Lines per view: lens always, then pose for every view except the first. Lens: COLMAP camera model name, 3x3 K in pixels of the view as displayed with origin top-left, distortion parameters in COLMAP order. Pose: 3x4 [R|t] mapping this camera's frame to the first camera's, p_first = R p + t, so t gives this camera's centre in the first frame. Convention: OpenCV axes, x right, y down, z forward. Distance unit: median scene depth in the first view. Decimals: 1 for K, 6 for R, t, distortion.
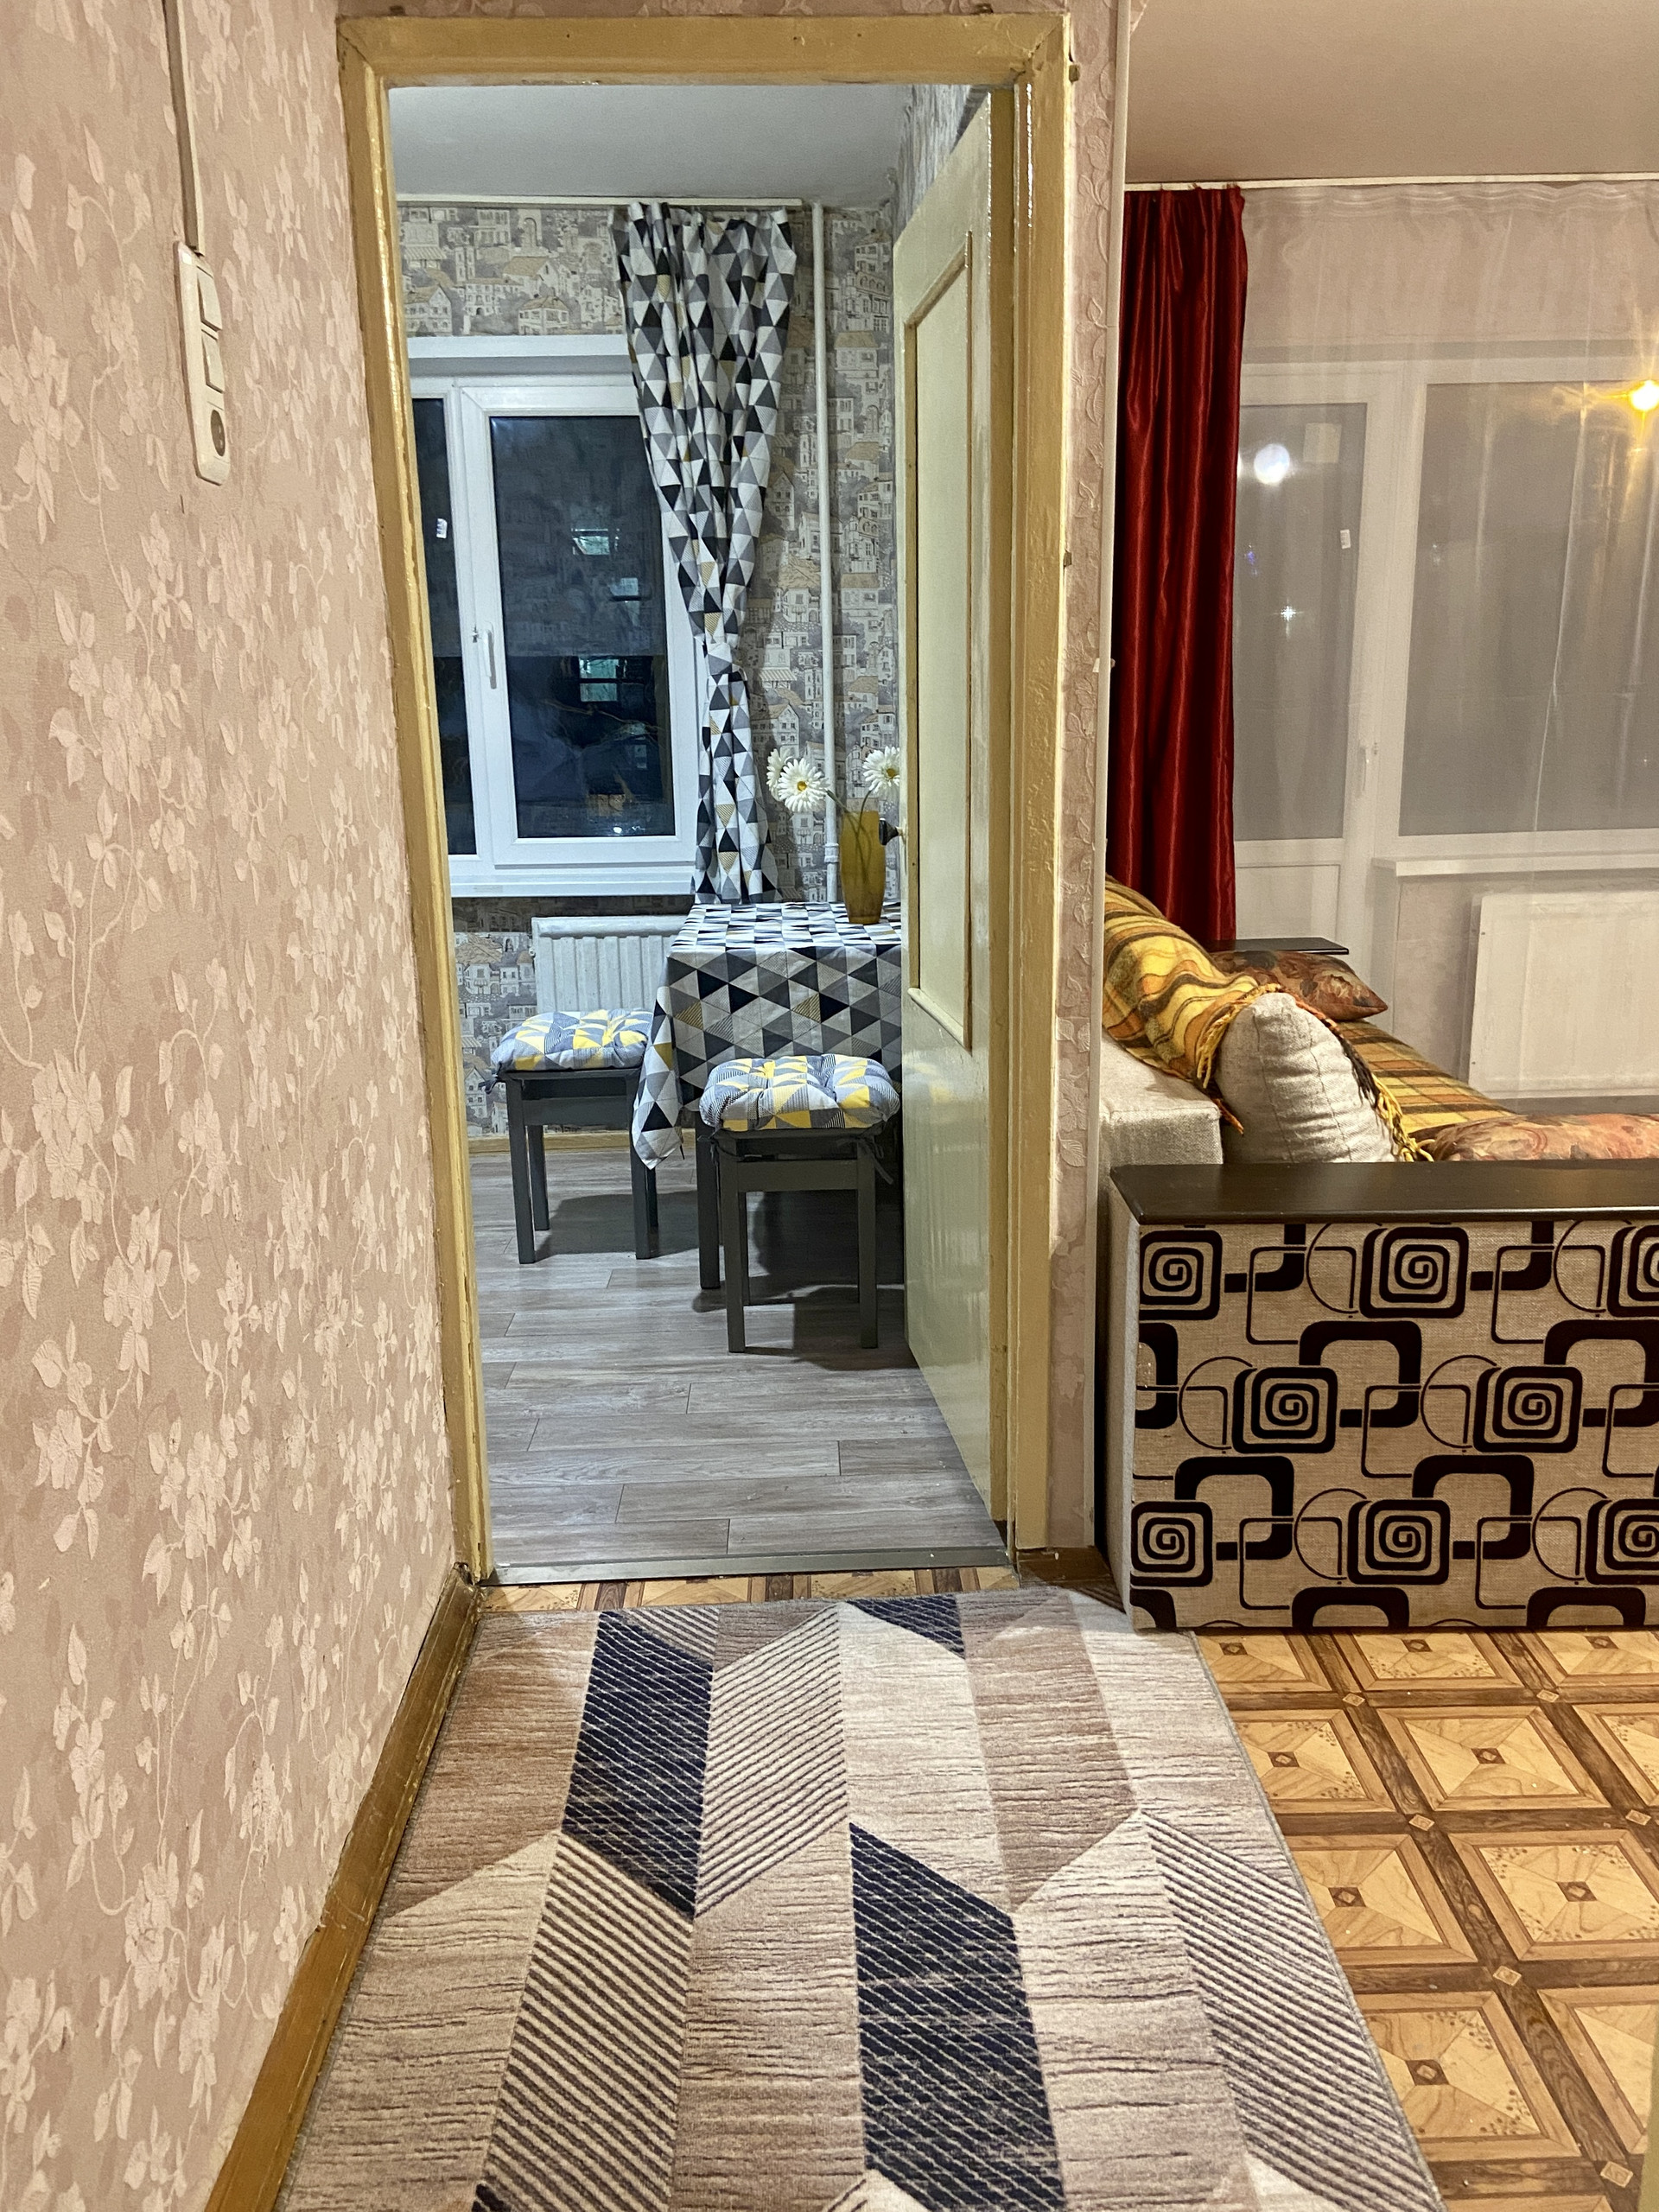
lens RADIAL K [[1527.0, 0, 818.4], [0, 1527.0, 1036.4], [0, 0, 1]] dist [0.077739, -0.088215]
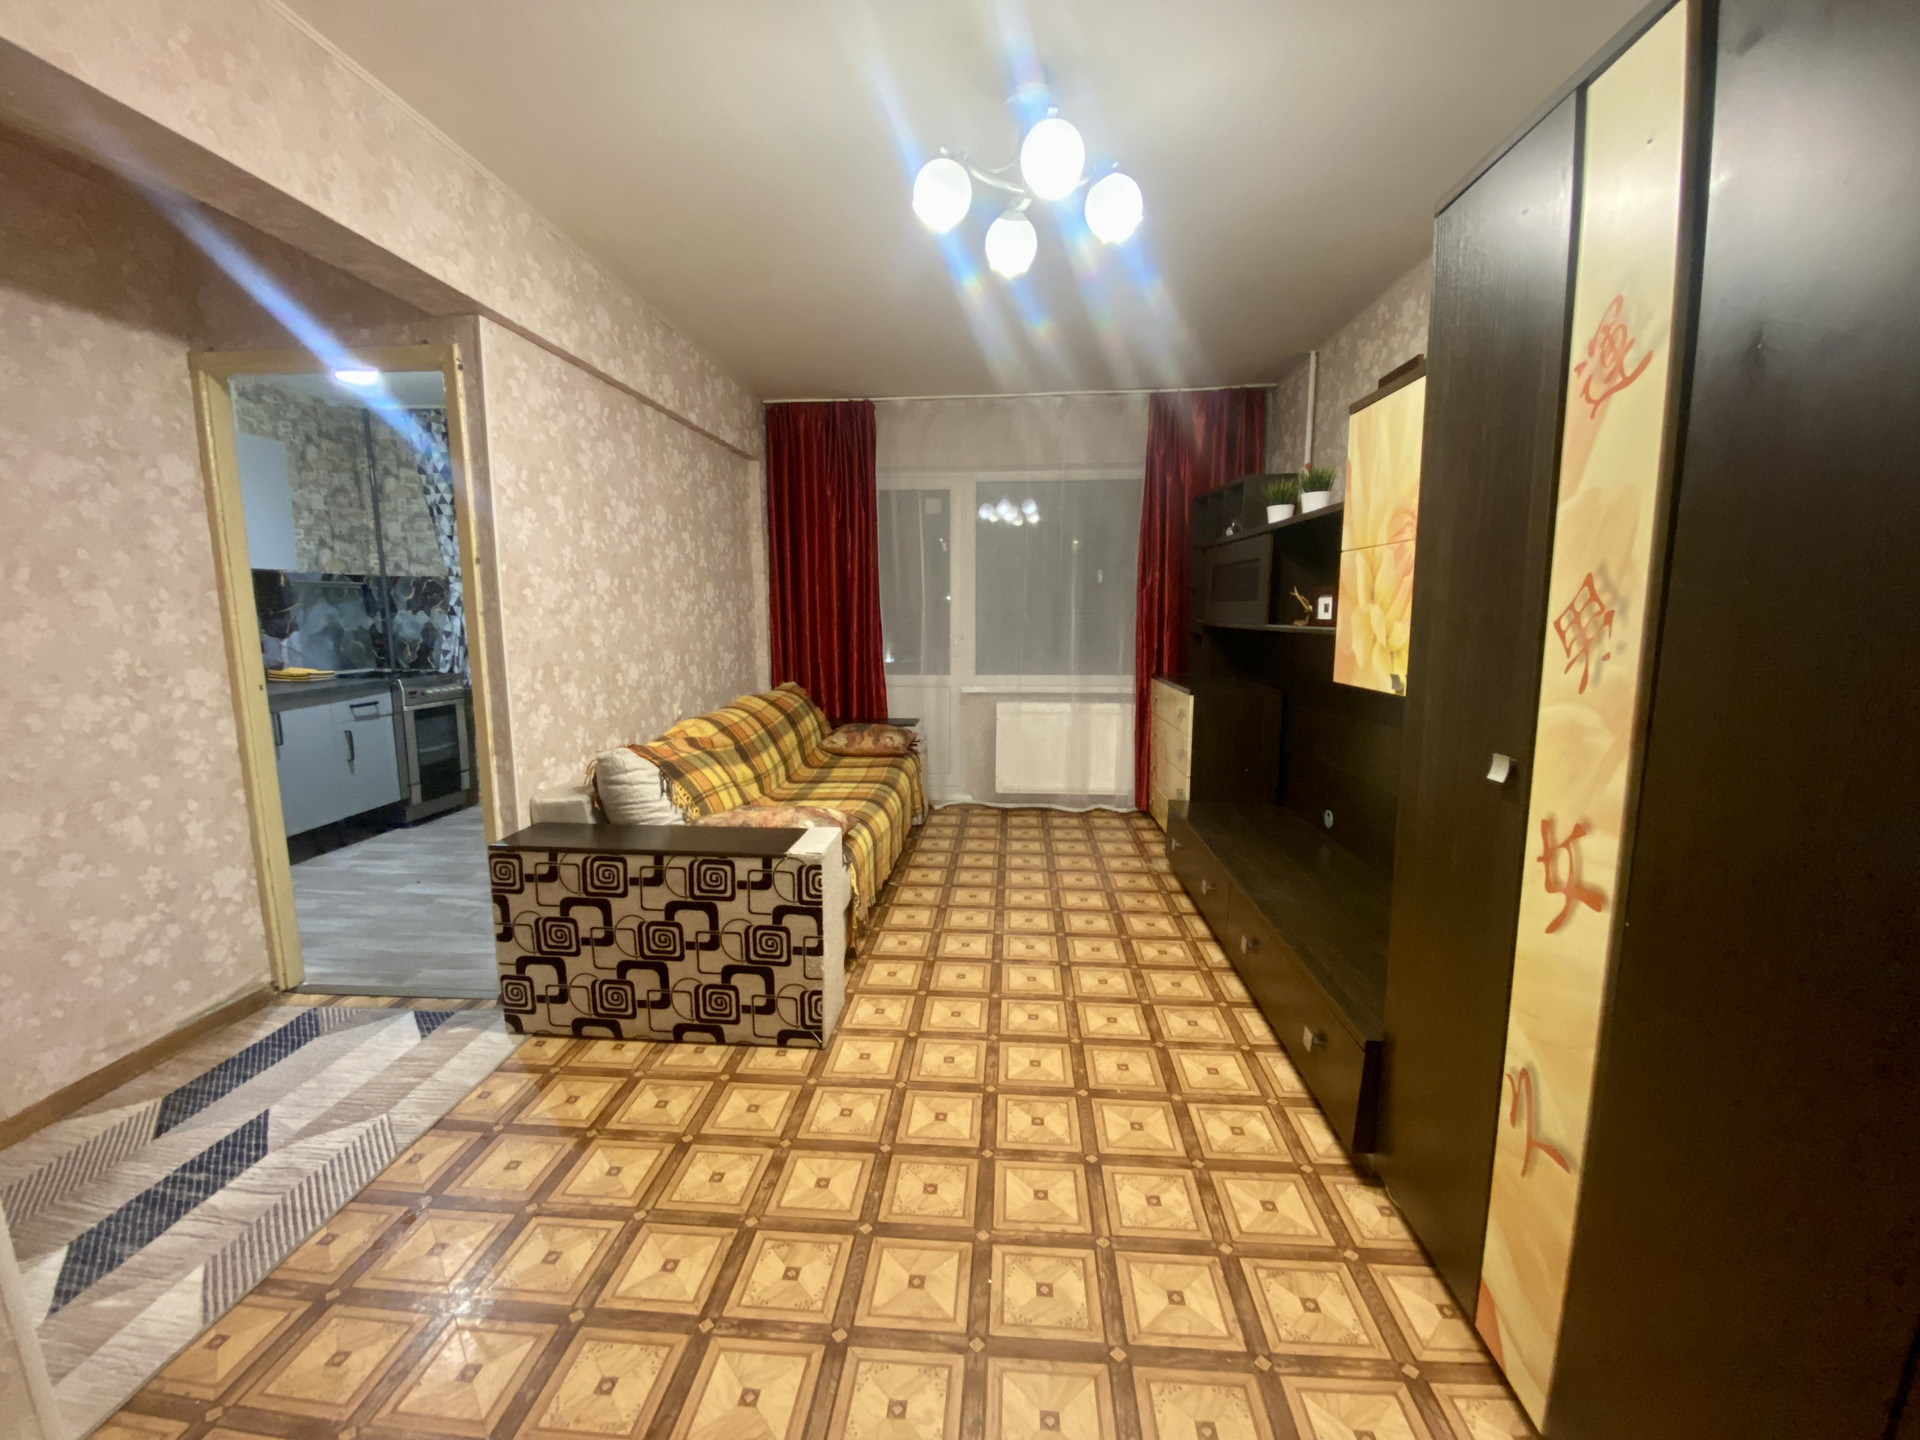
lens RADIAL K [[771.1, 0, 963.2], [0, 771.1, 708.3], [0, 0, 1]] dist [0.012546, -0.017751]
pose [[0.996194, 0.027250, -0.082792, 0.494948], [-0.031016, 0.998525, -0.044552, -0.027818], [0.081456, 0.046950, 0.995571, -0.039750]]
